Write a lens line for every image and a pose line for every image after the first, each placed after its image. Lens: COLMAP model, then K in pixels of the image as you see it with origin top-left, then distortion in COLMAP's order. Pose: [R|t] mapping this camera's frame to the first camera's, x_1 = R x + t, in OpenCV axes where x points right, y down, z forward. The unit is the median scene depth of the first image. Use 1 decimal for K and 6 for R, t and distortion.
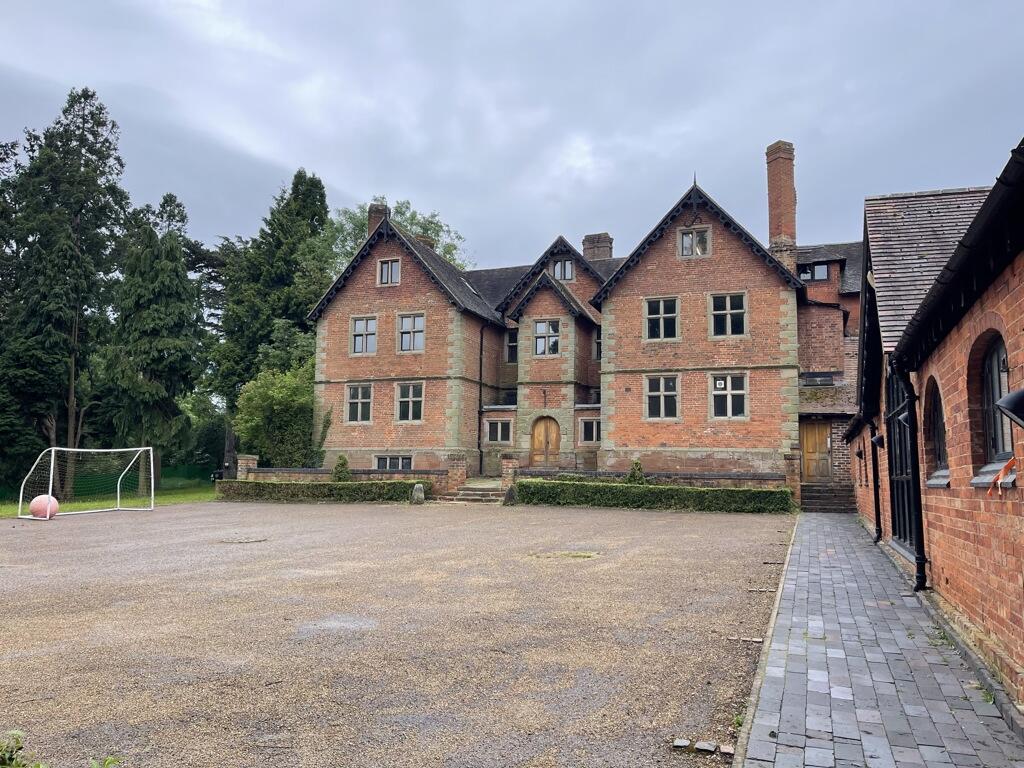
lens RADIAL K [[769.7, 0, 514.3], [0, 769.7, 387.5], [0, 0, 1]] dist [0.080662, -0.129616]
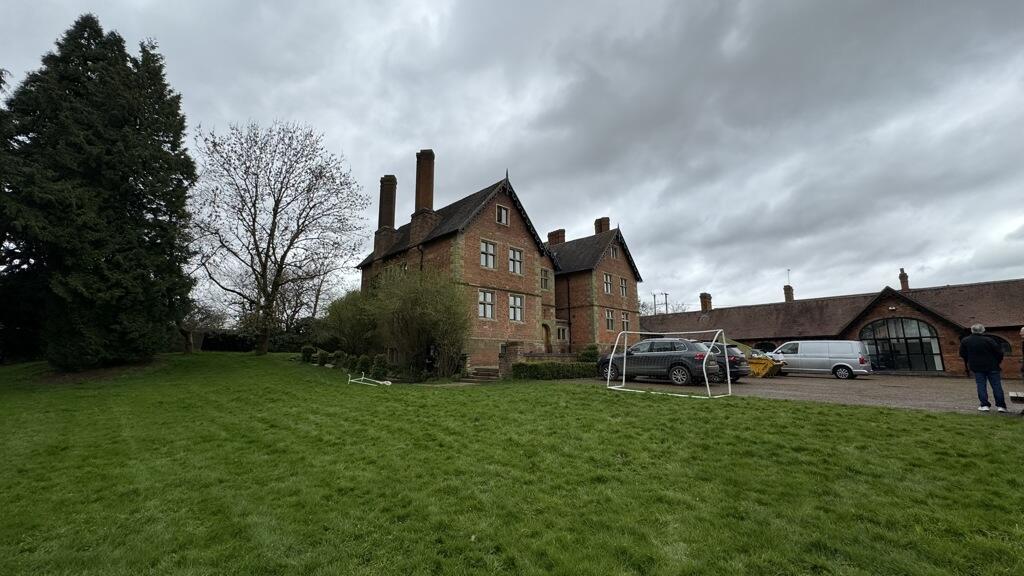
lens RADIAL K [[407.5, 0, 512.0], [0, 407.5, 288.0], [0, 0, 1]] dist [-0.006162, 0.000054]
pose [[0.422276, 0.146837, 0.894495, -0.830460], [-0.093316, 0.988592, -0.118230, 0.073070], [-0.901651, -0.033545, 0.431161, 0.676012]]
